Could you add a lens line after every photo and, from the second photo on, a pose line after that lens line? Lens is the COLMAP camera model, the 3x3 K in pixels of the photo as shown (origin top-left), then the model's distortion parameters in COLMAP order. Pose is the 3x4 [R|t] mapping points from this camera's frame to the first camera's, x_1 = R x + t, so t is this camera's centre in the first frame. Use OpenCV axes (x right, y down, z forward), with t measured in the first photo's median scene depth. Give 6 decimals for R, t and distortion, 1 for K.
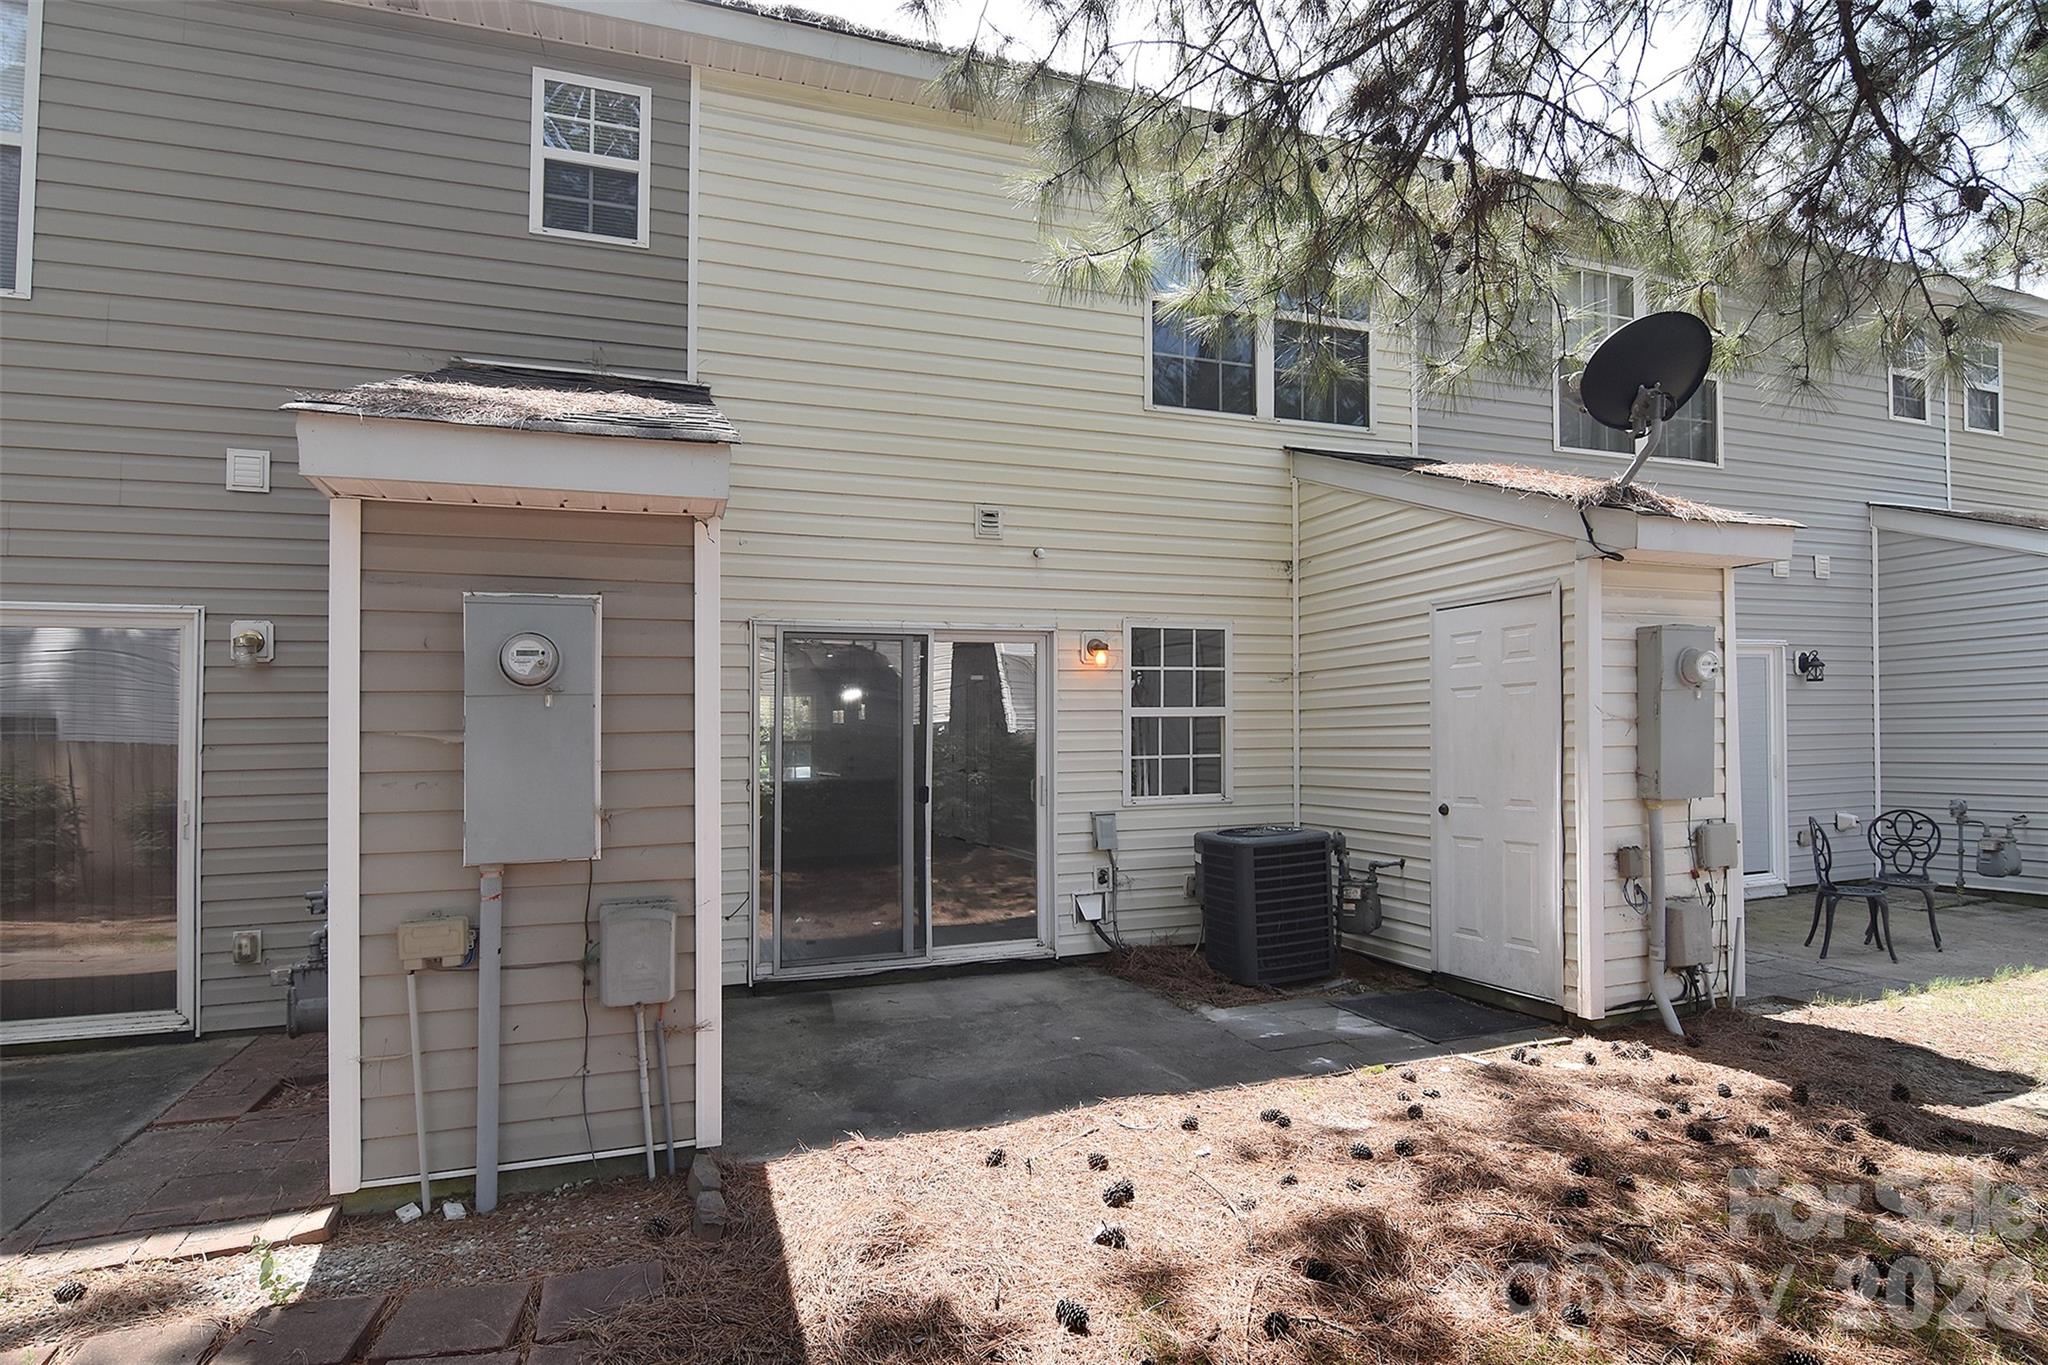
lens RADIAL K [[1082.7, 0, 1023.4], [0, 1082.7, 692.5], [0, 0, 1]] dist [-0.002779, -0.012311]
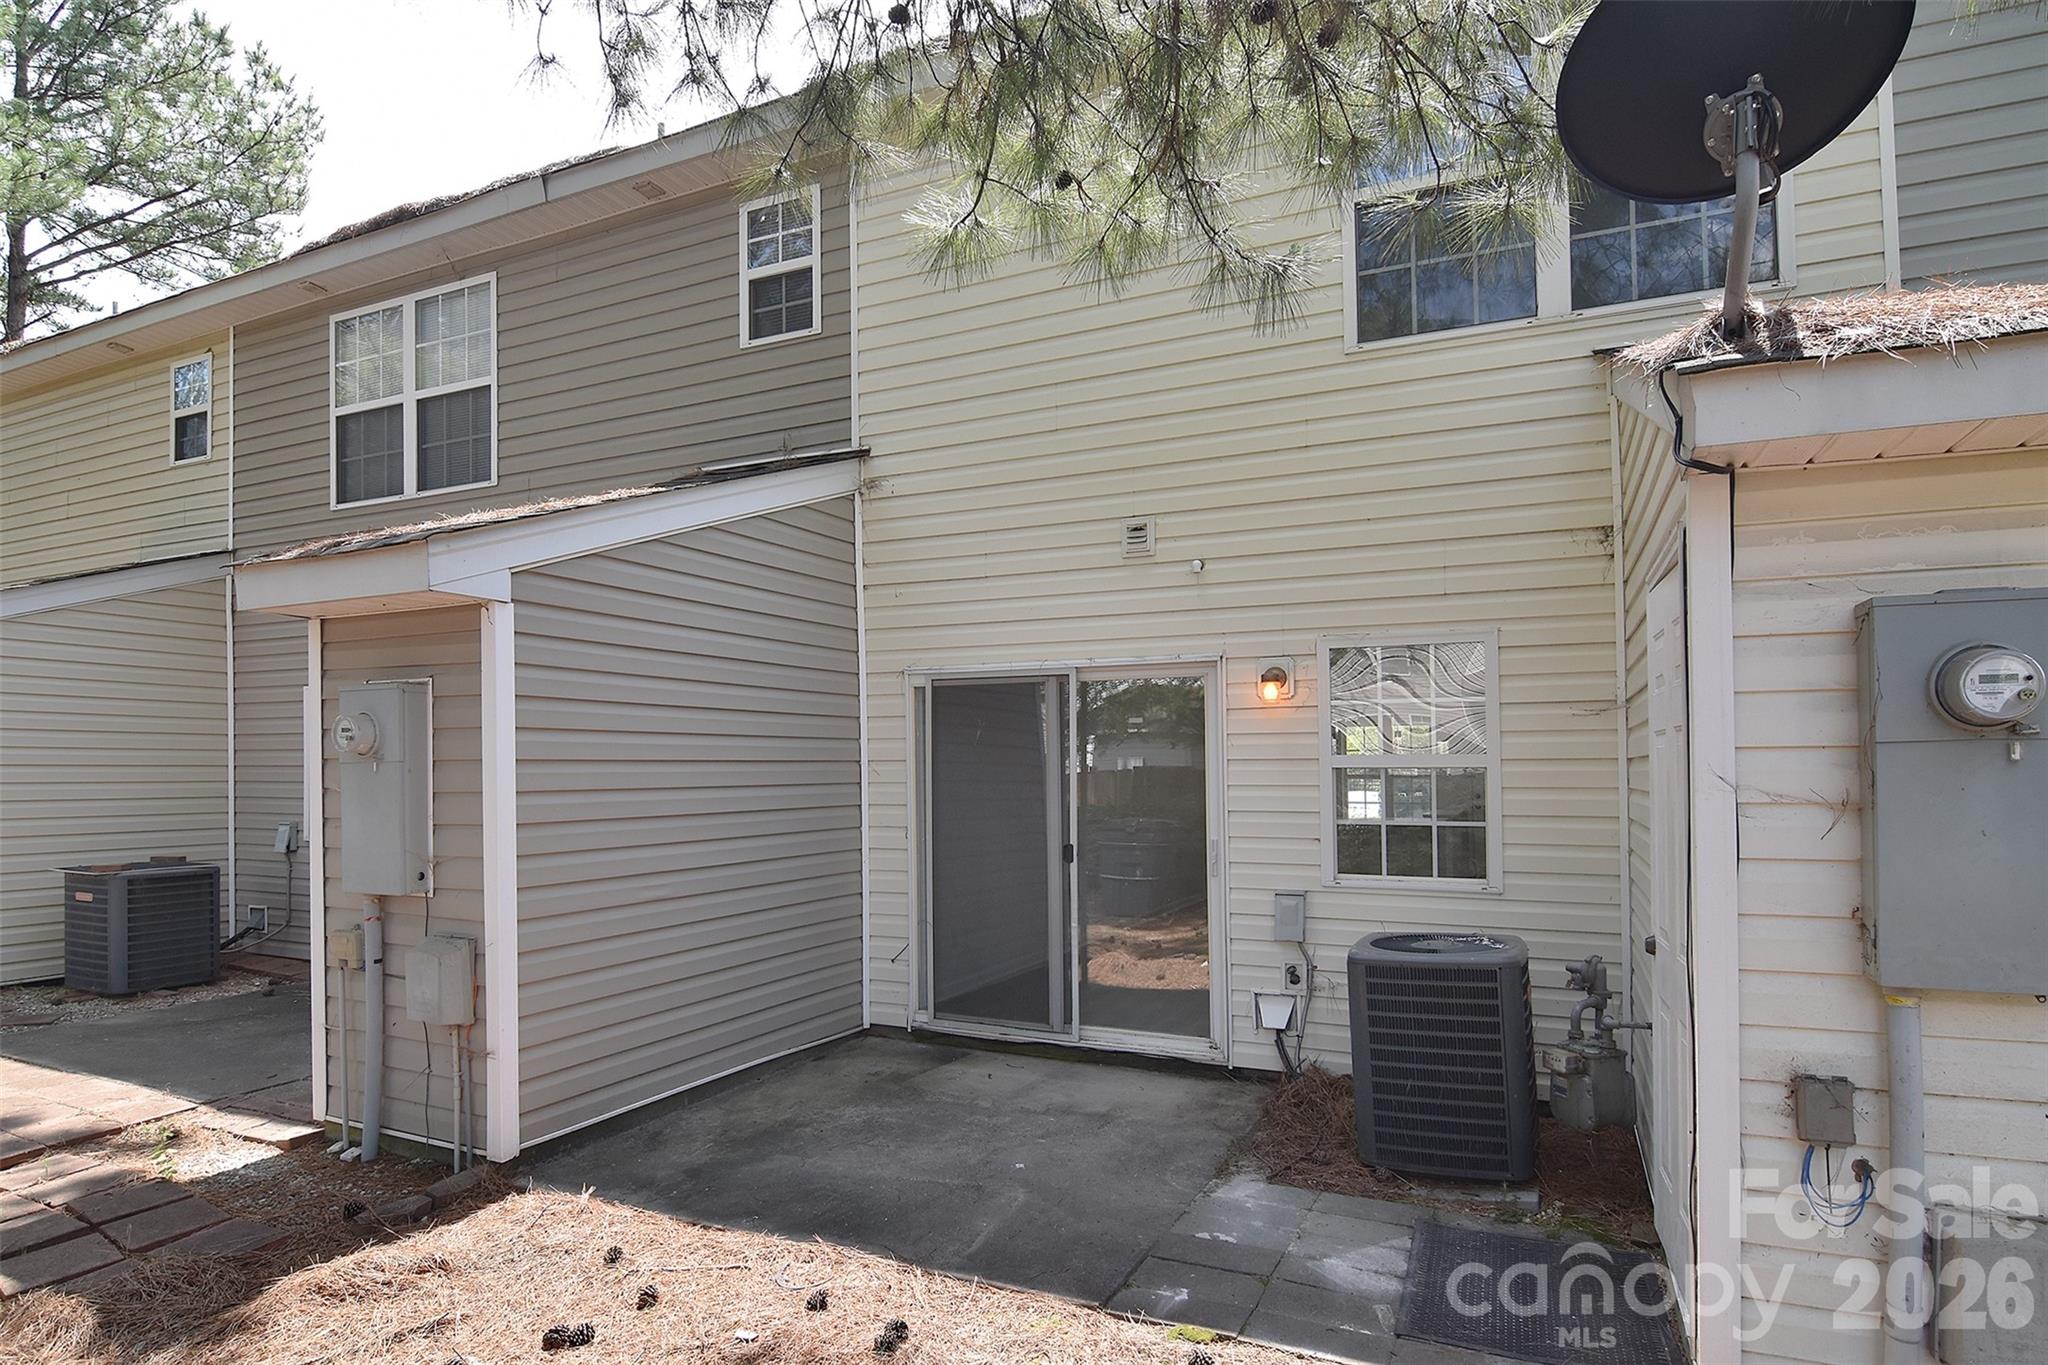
lens RADIAL K [[1082.7, 0, 1010.8], [0, 1082.7, 723.7], [0, 0, 1]] dist [-0.002779, -0.012311]
pose [[0.707747, -0.015416, -0.706298, 0.543329], [0.021698, 0.999765, -0.000080, -0.014741], [0.706133, -0.015269, 0.707915, 0.358669]]
